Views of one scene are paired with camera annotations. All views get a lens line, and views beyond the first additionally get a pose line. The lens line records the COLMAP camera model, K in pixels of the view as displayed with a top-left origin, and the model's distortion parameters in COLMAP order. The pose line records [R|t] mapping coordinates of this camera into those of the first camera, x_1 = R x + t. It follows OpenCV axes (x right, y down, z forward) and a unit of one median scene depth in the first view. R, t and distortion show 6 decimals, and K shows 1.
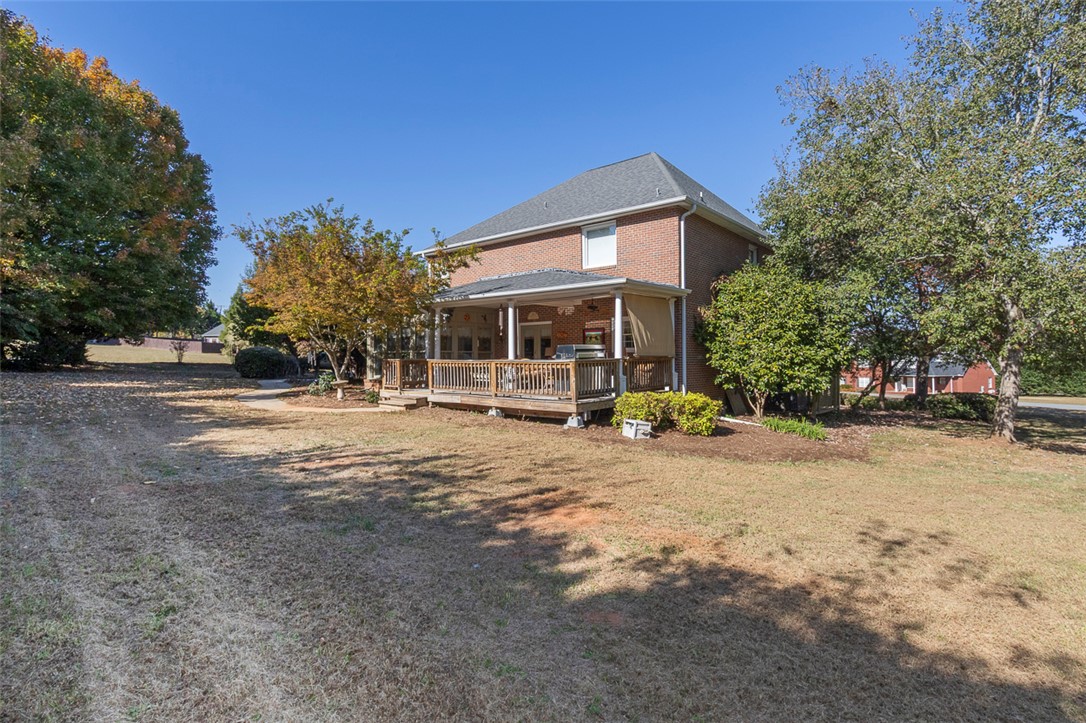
lens RADIAL K [[558.4, 0, 548.1], [0, 558.4, 359.6], [0, 0, 1]] dist [0.011219, 0.000212]
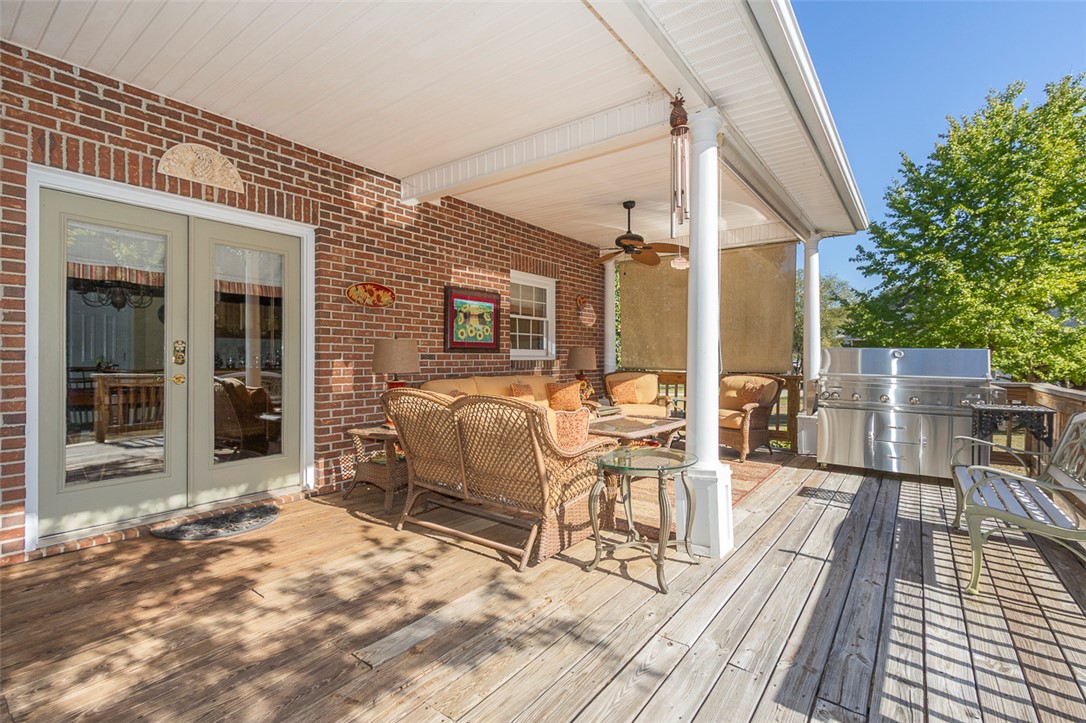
lens RADIAL K [[500.4, 0, 546.7], [0, 500.4, 363.5], [0, 0, 1]] dist [0.006295, -0.000347]
pose [[-0.046665, -0.007994, 0.998879, -0.244380], [-0.003569, 0.999963, 0.007836, -0.014178], [-0.998904, -0.003200, -0.046691, 1.036387]]
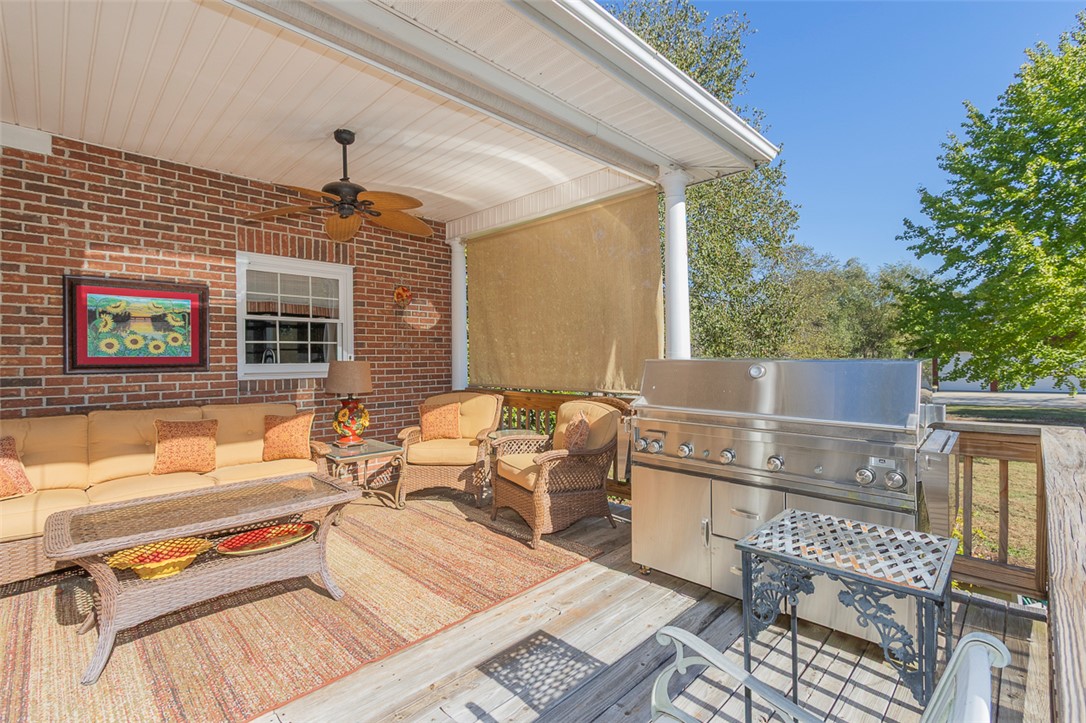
lens RADIAL K [[500.4, 0, 543.0], [0, 500.4, 359.1], [0, 0, 1]] dist [0.006295, -0.000347]
pose [[0.090489, 0.004852, 0.995886, -0.120710], [0.010687, 0.999926, -0.005842, -0.021339], [-0.995840, 0.011172, 0.090431, 0.869715]]
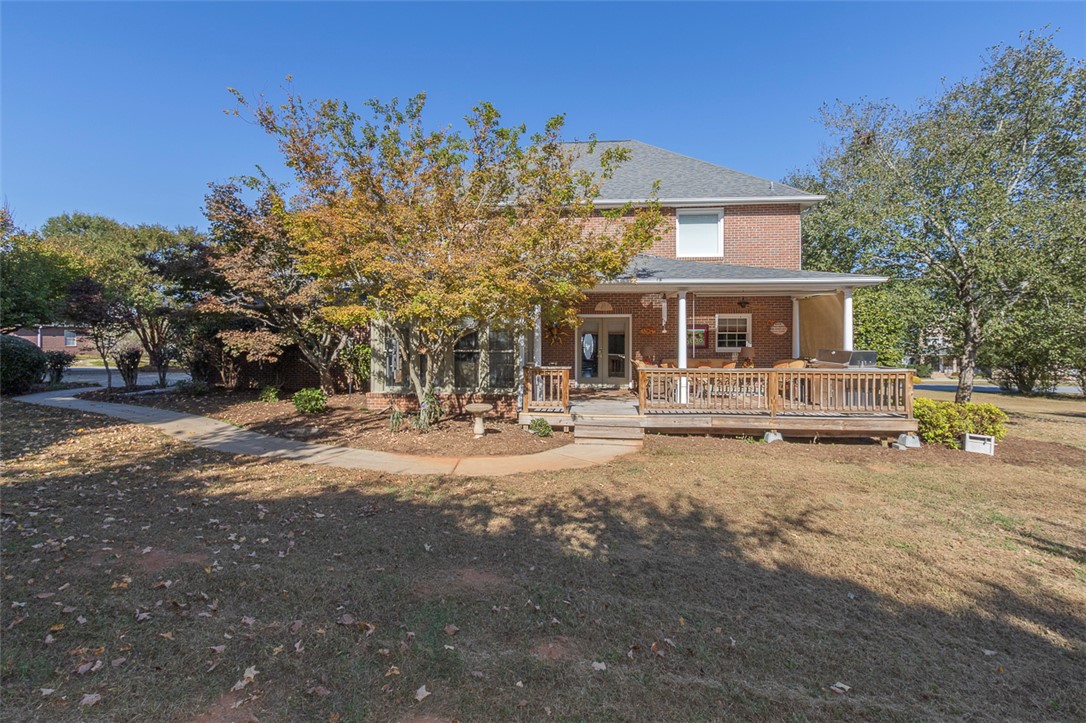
lens RADIAL K [[500.4, 0, 543.2], [0, 500.4, 358.9], [0, 0, 1]] dist [0.006295, -0.000347]
pose [[0.802346, -0.016044, 0.596644, -0.635406], [-0.002648, 0.999533, 0.030439, -0.027340], [-0.596854, -0.026002, 0.801928, 0.531431]]
